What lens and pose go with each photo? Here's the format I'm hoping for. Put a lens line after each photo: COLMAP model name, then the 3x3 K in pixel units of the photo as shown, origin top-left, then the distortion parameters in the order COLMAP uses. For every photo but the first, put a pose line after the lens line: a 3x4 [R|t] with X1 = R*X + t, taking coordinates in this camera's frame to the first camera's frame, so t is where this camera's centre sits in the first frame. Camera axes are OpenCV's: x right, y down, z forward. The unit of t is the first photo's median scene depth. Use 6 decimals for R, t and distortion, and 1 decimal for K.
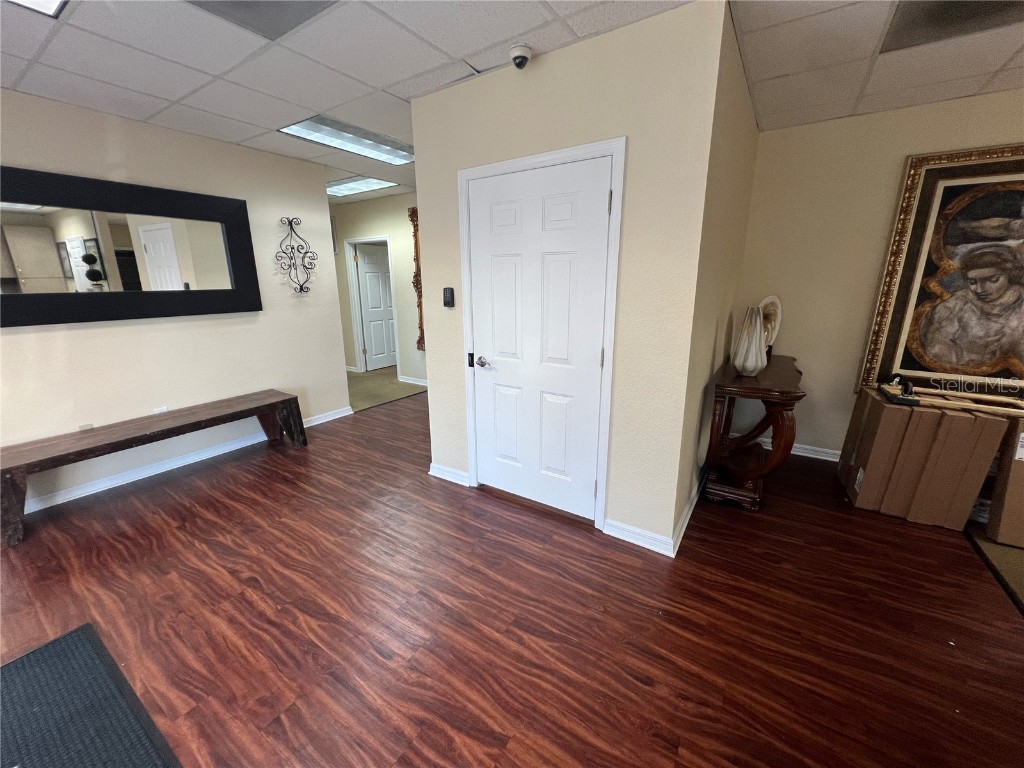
lens RADIAL K [[407.4, 0, 513.0], [0, 407.4, 384.9], [0, 0, 1]] dist [-0.000457, 0.000473]
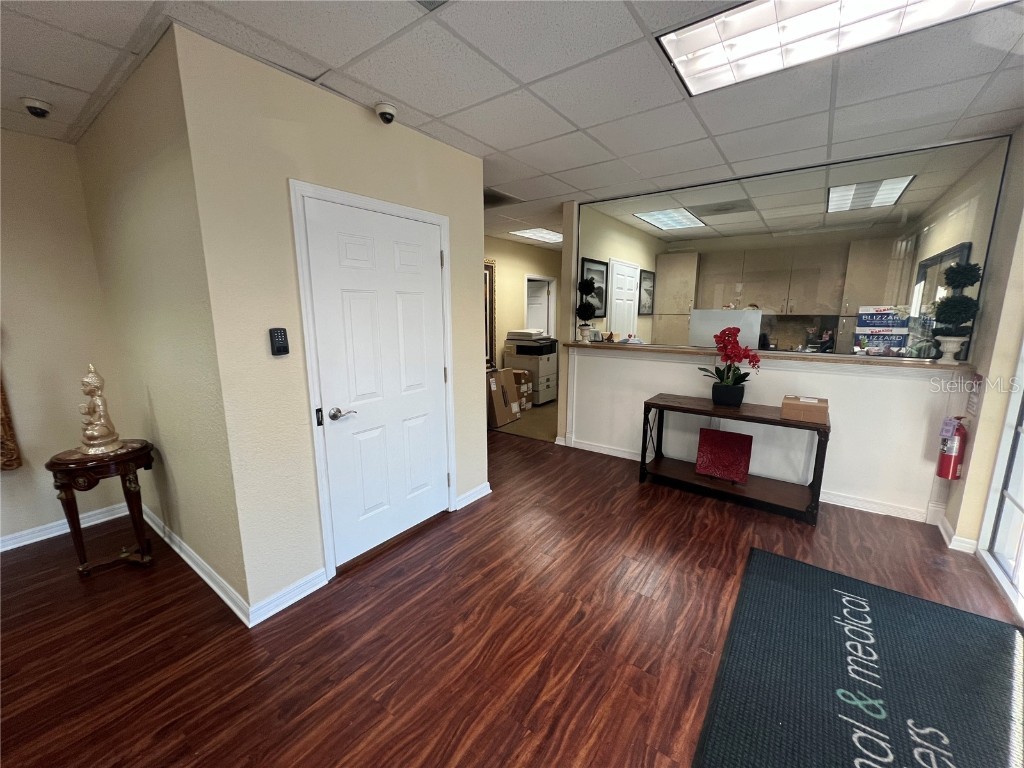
lens RADIAL K [[407.4, 0, 510.7], [0, 407.4, 386.0], [0, 0, 1]] dist [-0.000457, 0.000473]
pose [[0.052278, -0.178373, 0.982573, -1.259162], [0.248864, 0.955204, 0.160163, -0.228015], [-0.967126, 0.236155, 0.094326, 0.824199]]
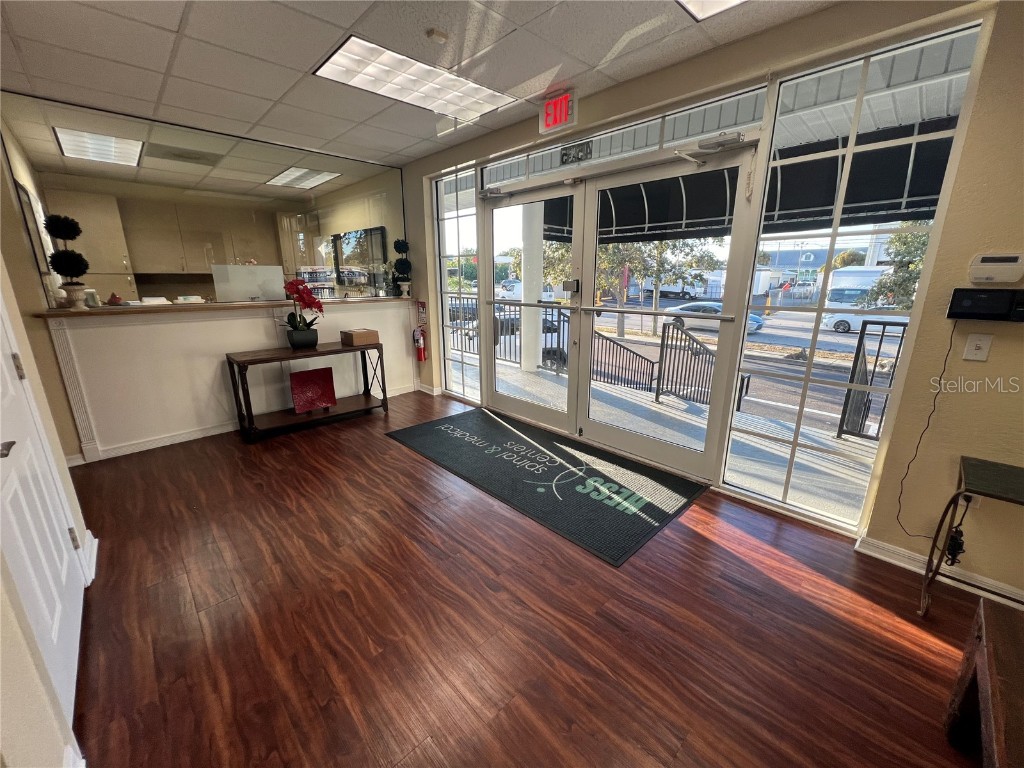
lens RADIAL K [[407.4, 0, 512.7], [0, 407.4, 384.7], [0, 0, 1]] dist [-0.000457, 0.000473]
pose [[-0.975212, -0.049801, 0.215596, -0.961788], [0.062024, 0.873761, 0.482384, -0.399877], [-0.212403, 0.483799, -0.849014, 1.738305]]
